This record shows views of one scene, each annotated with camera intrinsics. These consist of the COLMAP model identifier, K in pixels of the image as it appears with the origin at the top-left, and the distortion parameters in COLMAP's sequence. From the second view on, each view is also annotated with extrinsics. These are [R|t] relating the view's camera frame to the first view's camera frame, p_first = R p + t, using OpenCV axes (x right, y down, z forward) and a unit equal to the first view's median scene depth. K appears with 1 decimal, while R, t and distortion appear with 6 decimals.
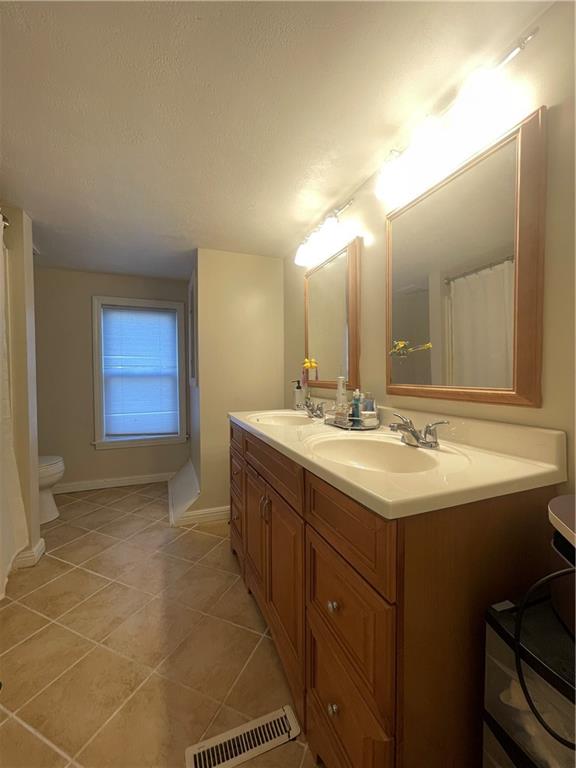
lens RADIAL K [[312.4, 0, 289.3], [0, 312.4, 380.7], [0, 0, 1]] dist [-0.001775, 0.001132]
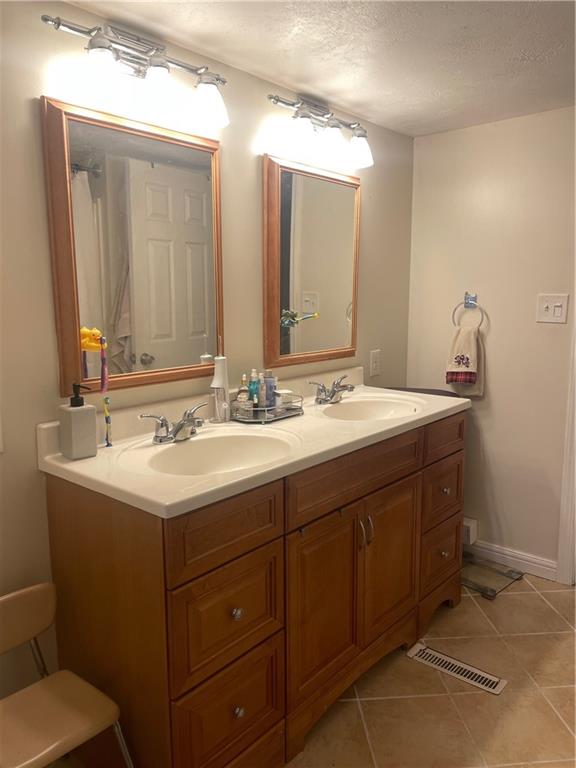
lens RADIAL K [[604.9, 0, 292.3], [0, 604.9, 380.8], [0, 0, 1]] dist [0.051679, -0.021149]
pose [[-0.465000, -0.135350, 0.874903, -0.768230], [0.023068, 0.986056, 0.164806, -0.127549], [-0.885010, 0.096817, -0.455394, 1.109465]]
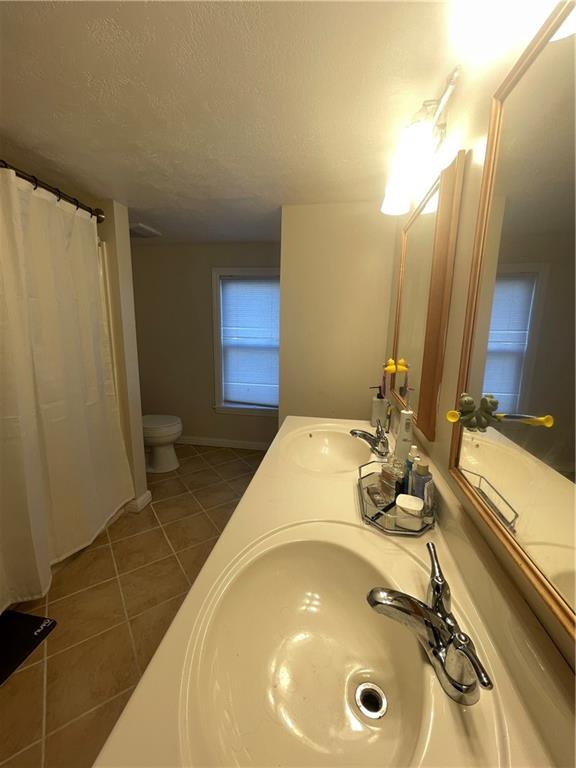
lens RADIAL K [[312.4, 0, 289.7], [0, 312.4, 384.0], [0, 0, 1]] dist [-0.001775, 0.001132]
pose [[0.859342, 0.124410, -0.496038, 0.206583], [-0.037700, 0.982730, 0.181165, -0.129458], [0.510010, -0.136982, 0.849191, 0.282157]]
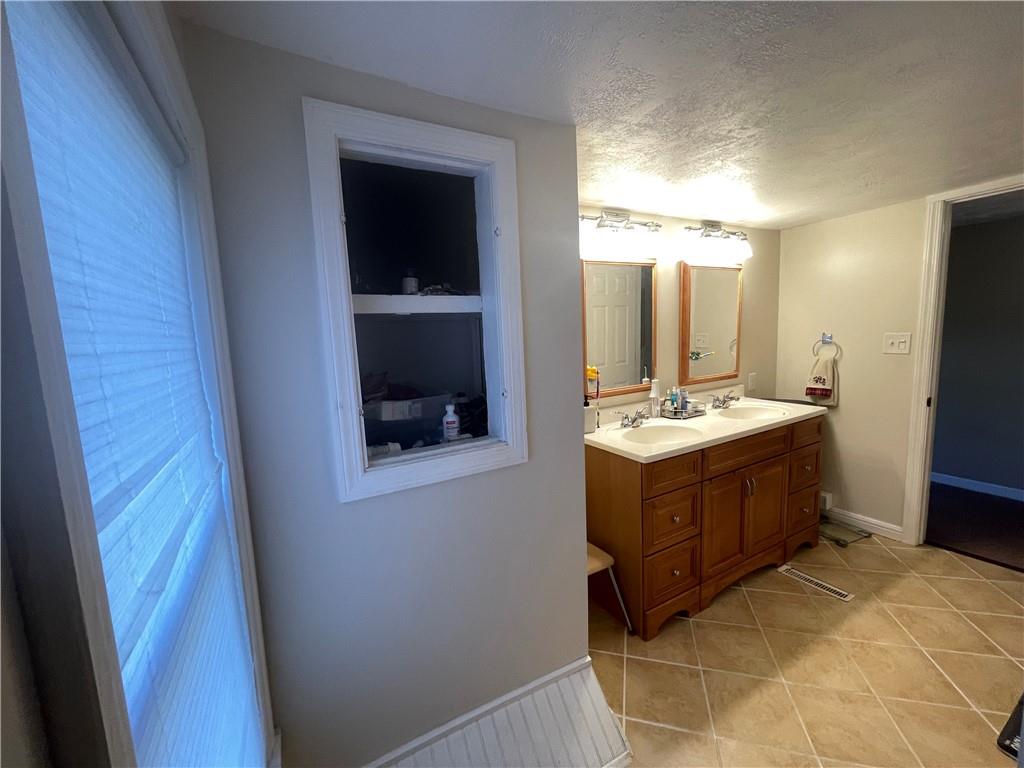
lens RADIAL K [[416.5, 0, 509.5], [0, 416.5, 385.9], [0, 0, 1]] dist [-0.001775, 0.001132]
pose [[-0.121345, -0.127035, 0.984448, -0.956675], [0.071935, 0.988043, 0.136365, -0.178767], [-0.990000, 0.087363, -0.110756, 1.296486]]
